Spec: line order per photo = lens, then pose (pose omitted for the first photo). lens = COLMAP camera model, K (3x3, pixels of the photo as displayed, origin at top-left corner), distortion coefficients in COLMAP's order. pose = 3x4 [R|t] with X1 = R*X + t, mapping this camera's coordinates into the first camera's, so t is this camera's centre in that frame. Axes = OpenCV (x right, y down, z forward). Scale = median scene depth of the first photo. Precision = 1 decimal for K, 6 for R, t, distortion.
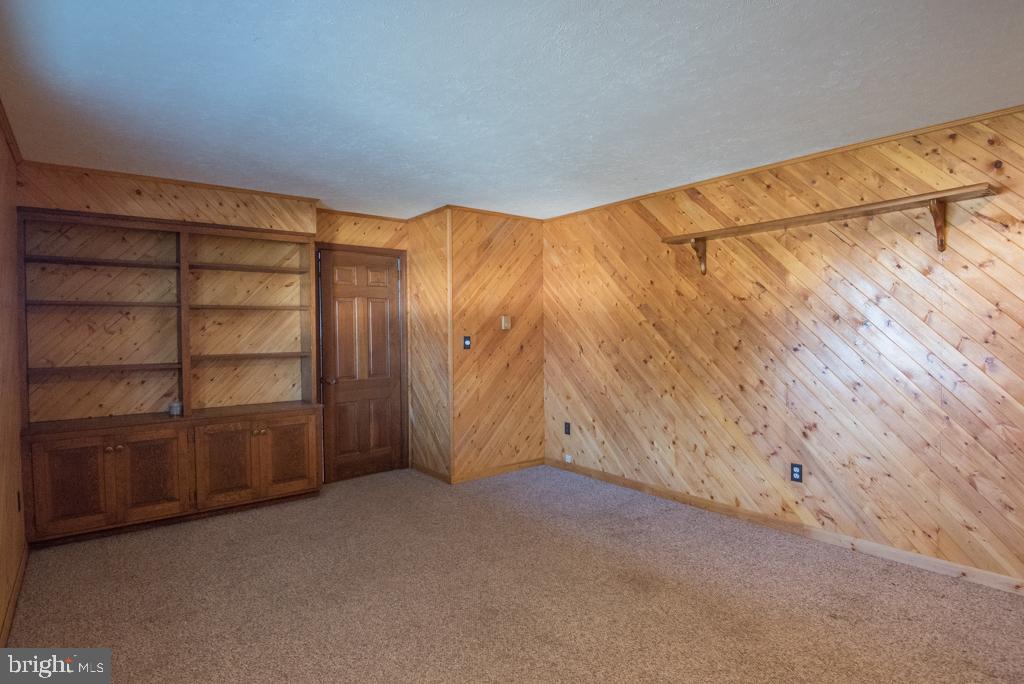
lens RADIAL K [[535.4, 0, 511.3], [0, 535.4, 345.3], [0, 0, 1]] dist [-0.024090, -0.011877]
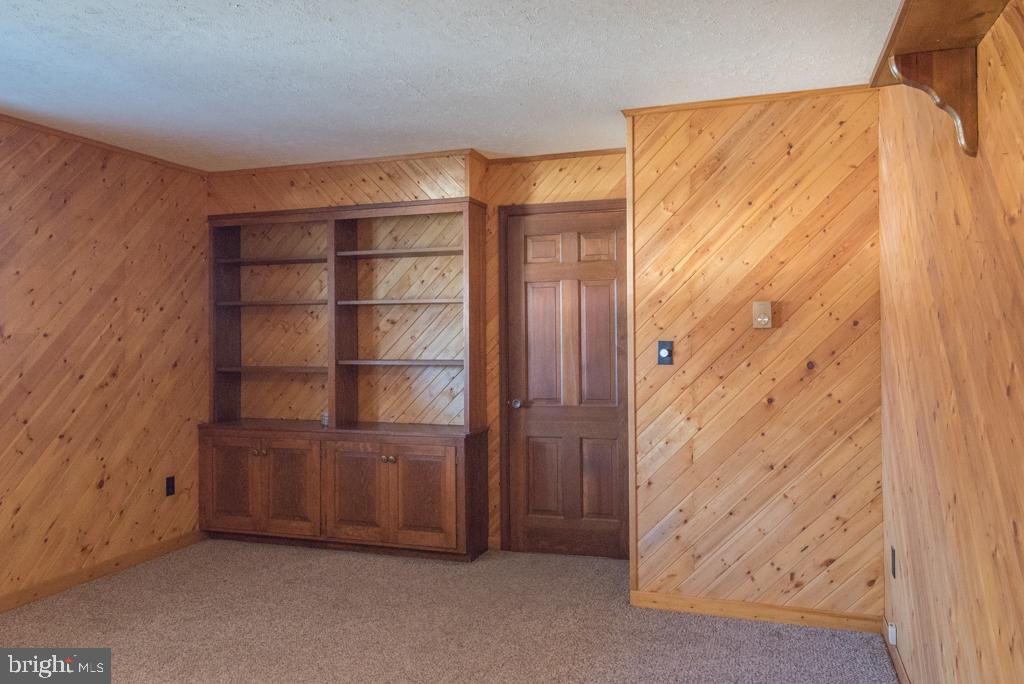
lens RADIAL K [[792.3, 0, 511.9], [0, 792.3, 334.5], [0, 0, 1]] dist [0.005811, 0.018620]
pose [[0.522985, 0.003354, -0.852335, 0.523798], [-0.023557, 0.999667, -0.010521, -0.011497], [0.852016, 0.025580, 0.522890, 0.445293]]
